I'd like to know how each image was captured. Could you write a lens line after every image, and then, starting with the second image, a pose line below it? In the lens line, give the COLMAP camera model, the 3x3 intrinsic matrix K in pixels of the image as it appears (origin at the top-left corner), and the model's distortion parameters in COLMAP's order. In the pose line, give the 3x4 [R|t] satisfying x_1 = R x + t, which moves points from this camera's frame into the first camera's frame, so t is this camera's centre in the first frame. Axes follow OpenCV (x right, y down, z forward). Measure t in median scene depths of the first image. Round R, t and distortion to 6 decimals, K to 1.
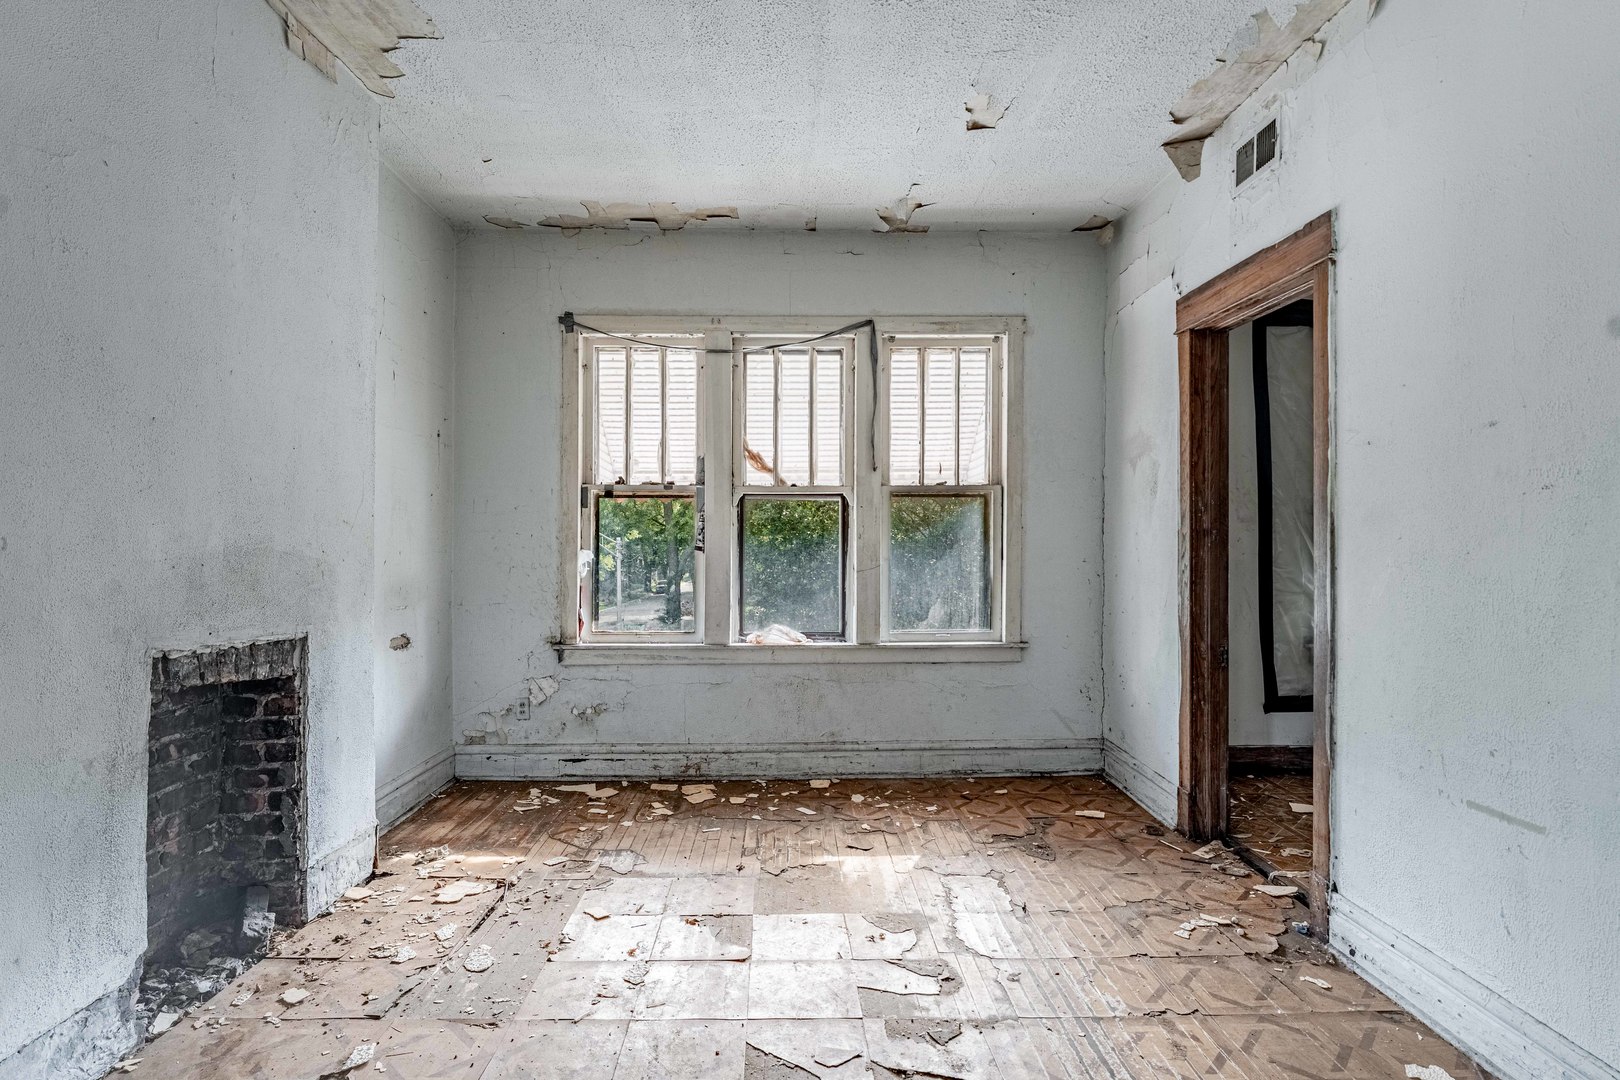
lens RADIAL K [[868.3, 0, 805.5], [0, 868.3, 569.8], [0, 0, 1]] dist [-0.000205, -0.000670]
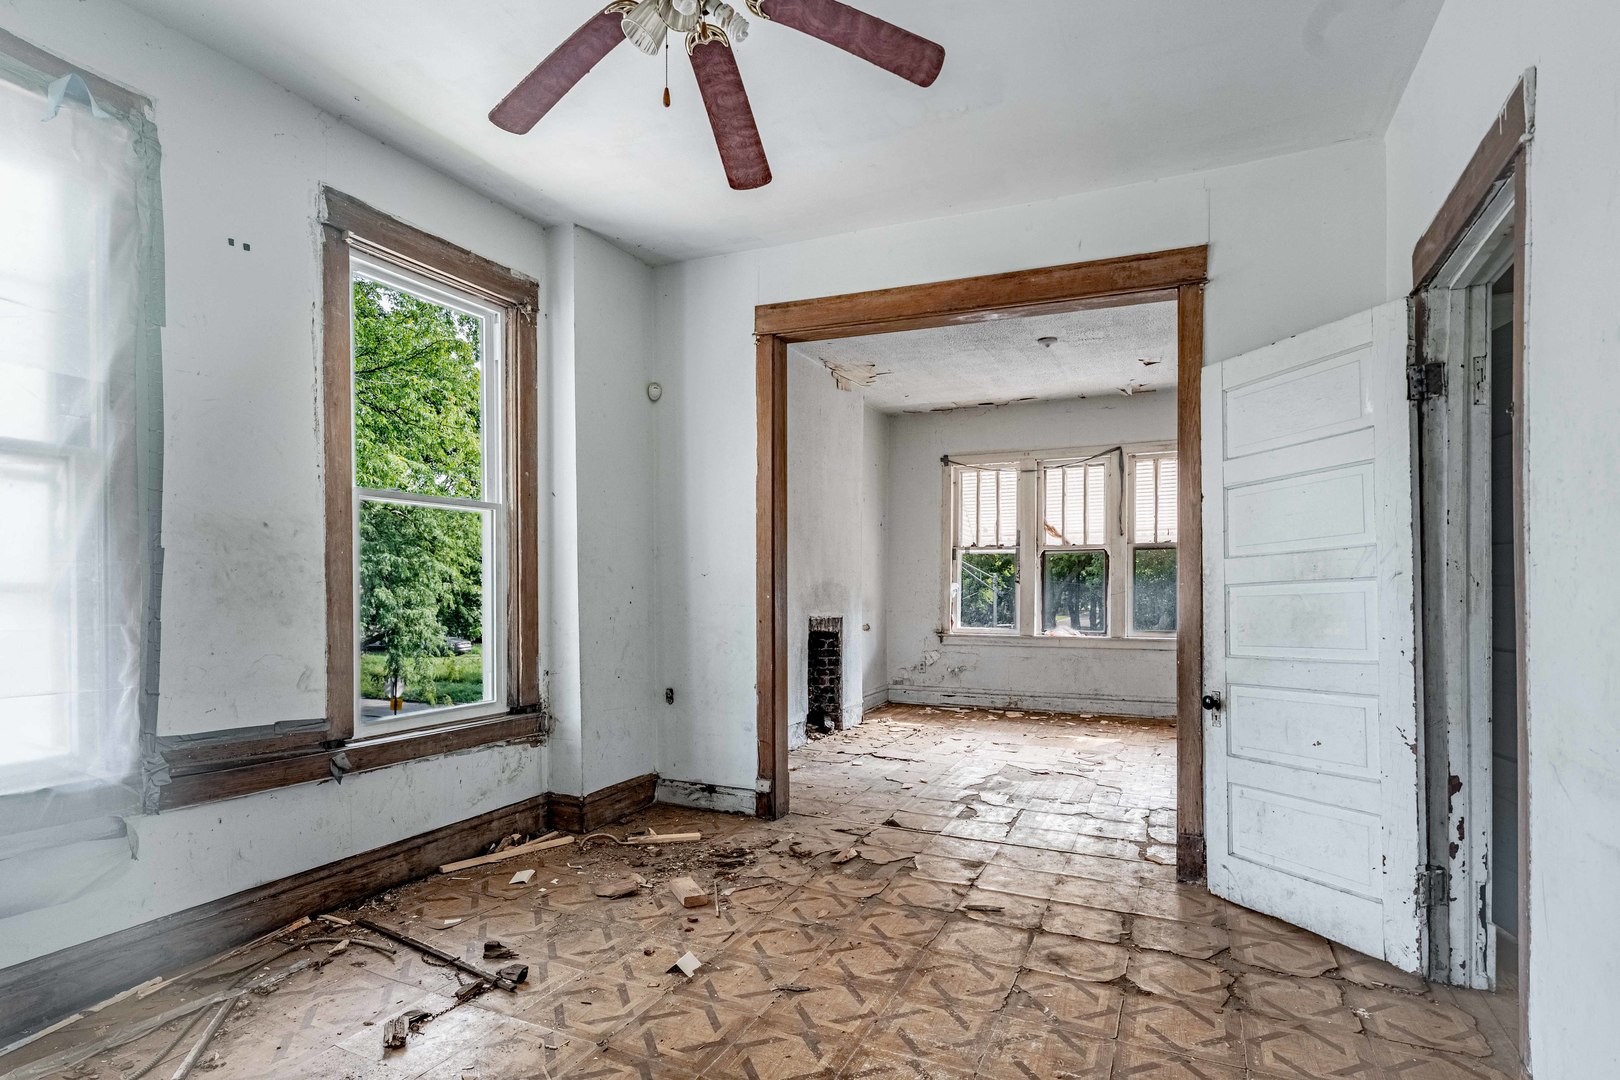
lens RADIAL K [[868.3, 0, 805.5], [0, 868.3, 569.8], [0, 0, 1]] dist [-0.000205, -0.000670]
pose [[0.906694, -0.010197, -0.421666, 0.237475], [-0.006098, 0.999286, -0.037278, 0.020306], [0.421745, 0.036371, 0.905985, -0.806704]]
